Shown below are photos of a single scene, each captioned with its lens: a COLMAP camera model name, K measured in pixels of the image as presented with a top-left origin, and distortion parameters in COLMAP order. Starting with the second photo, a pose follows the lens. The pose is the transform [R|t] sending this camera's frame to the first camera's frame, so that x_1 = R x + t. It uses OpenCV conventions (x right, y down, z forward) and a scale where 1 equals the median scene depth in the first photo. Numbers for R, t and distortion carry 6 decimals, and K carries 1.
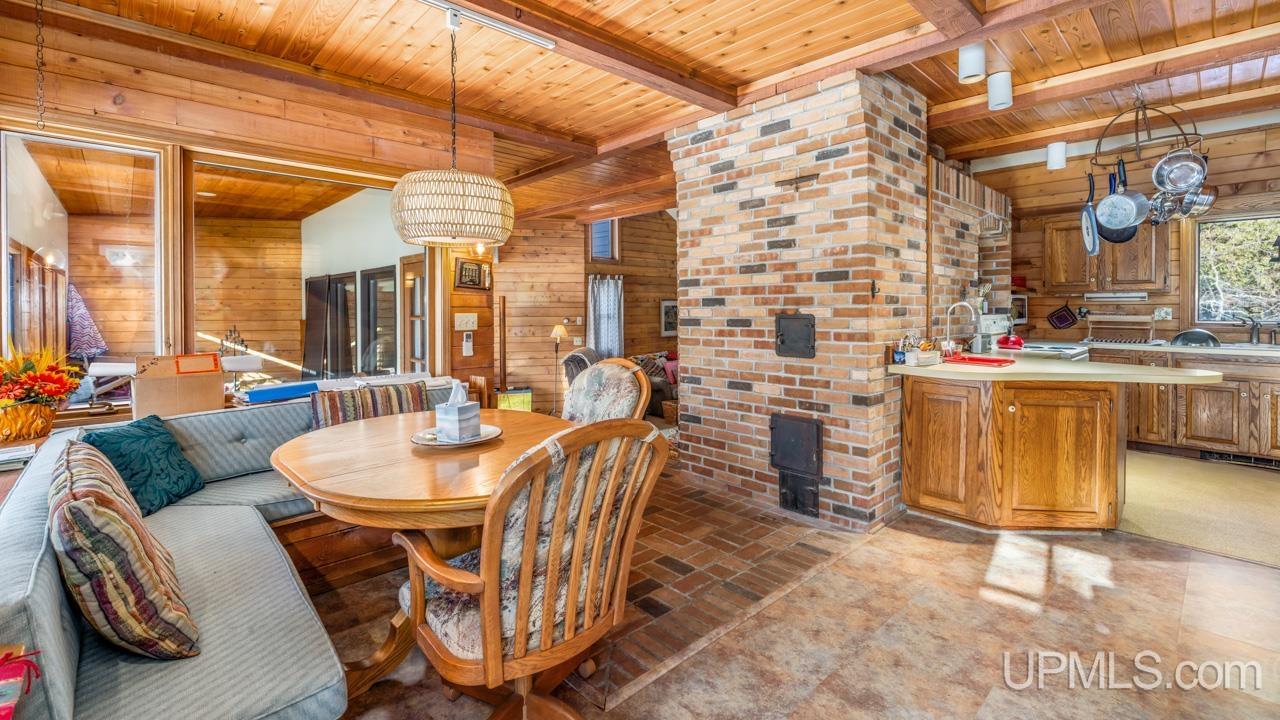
lens RADIAL K [[551.8, 0, 679.7], [0, 551.8, 312.6], [0, 0, 1]] dist [0.000725, 0.000009]
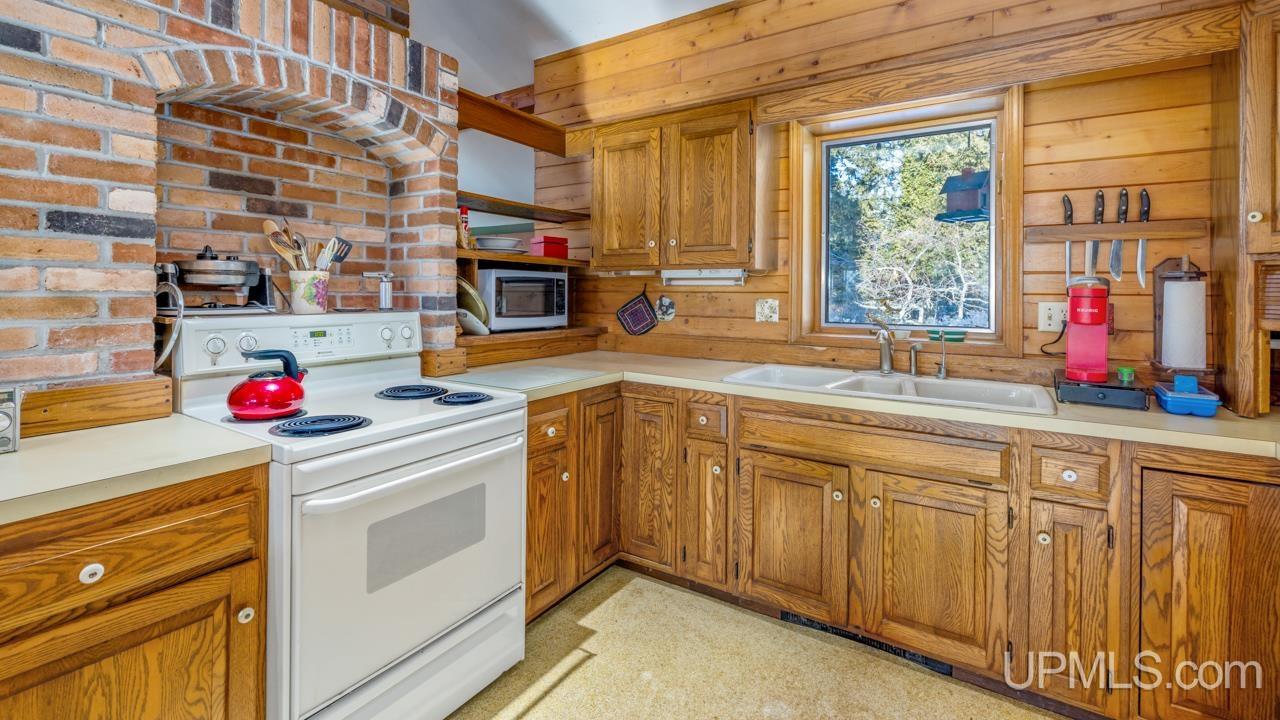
lens RADIAL K [[562.6, 0, 661.0], [0, 562.6, 294.9], [0, 0, 1]] dist [-0.000089, -0.000026]
pose [[0.969434, 0.009100, 0.245185, 0.758515], [-0.008789, 0.999959, -0.002365, -0.012404], [-0.245196, 0.000137, 0.969473, 0.585110]]
